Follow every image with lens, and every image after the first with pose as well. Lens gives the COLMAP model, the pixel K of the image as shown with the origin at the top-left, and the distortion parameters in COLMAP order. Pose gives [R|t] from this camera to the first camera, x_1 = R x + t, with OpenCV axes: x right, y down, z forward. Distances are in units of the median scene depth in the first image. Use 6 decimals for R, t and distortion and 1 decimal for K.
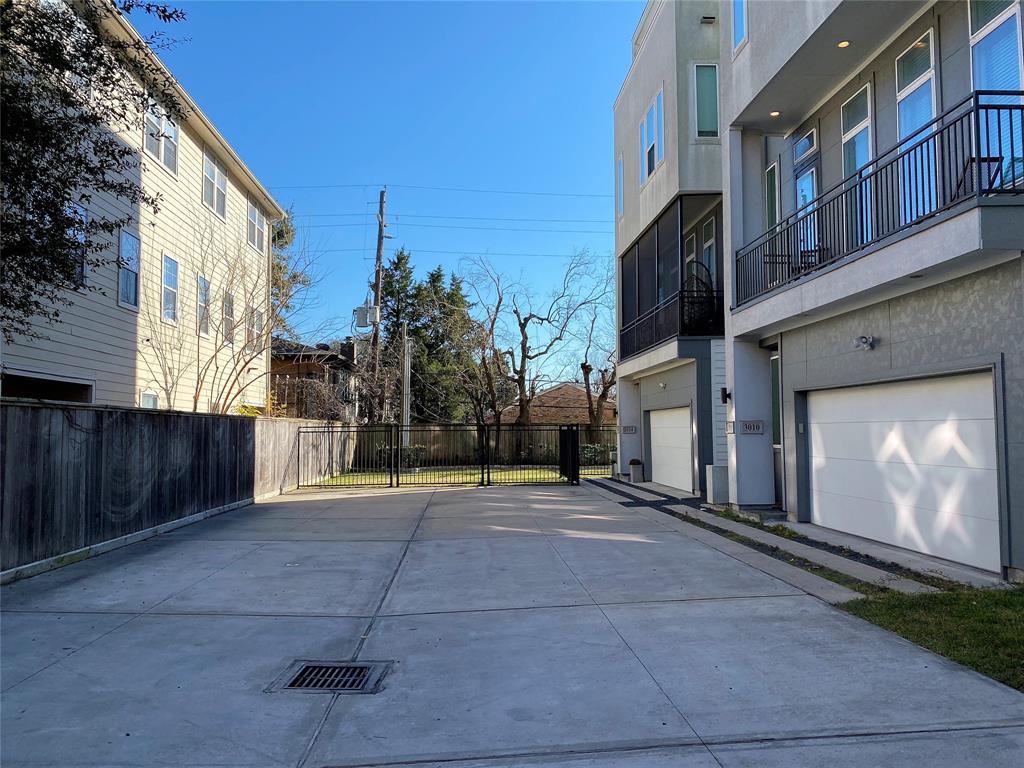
lens RADIAL K [[839.3, 0, 512.0], [0, 839.3, 384.0], [0, 0, 1]] dist [0.095339, -0.149552]
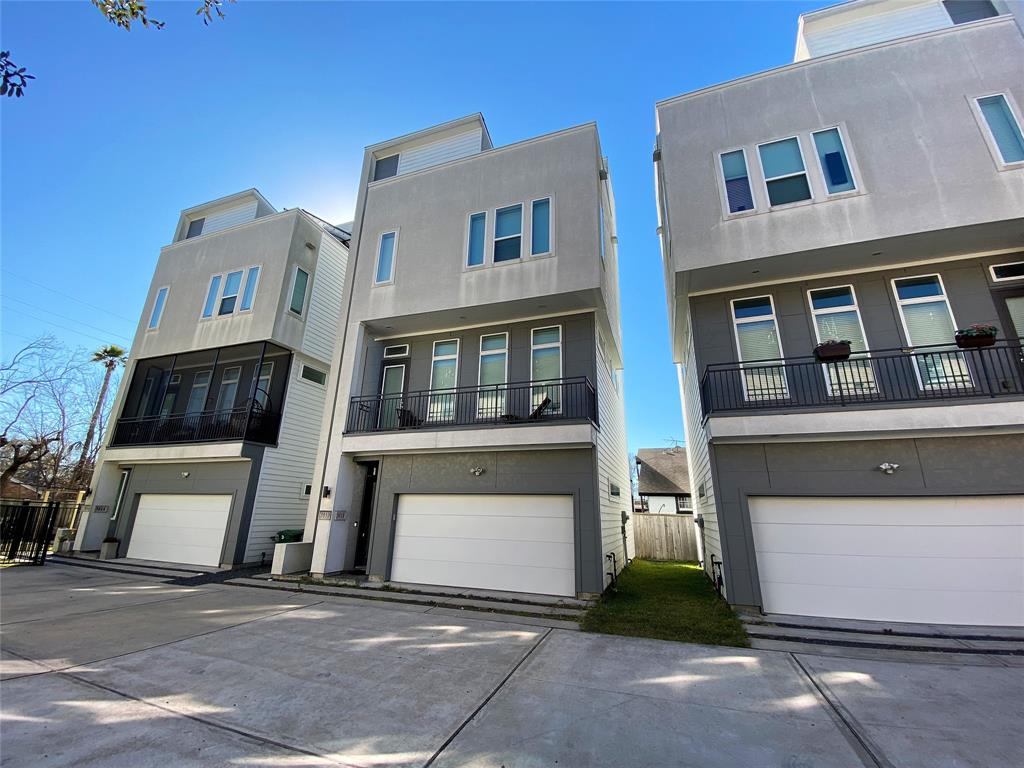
lens RADIAL K [[430.7, 0, 513.9], [0, 430.7, 379.8], [0, 0, 1]] dist [0.001307, -0.013296]
pose [[0.359967, 0.286329, 0.887941, -0.279413], [-0.073119, 0.957472, -0.279108, 0.009887], [-0.930095, 0.035544, 0.365595, 0.359299]]
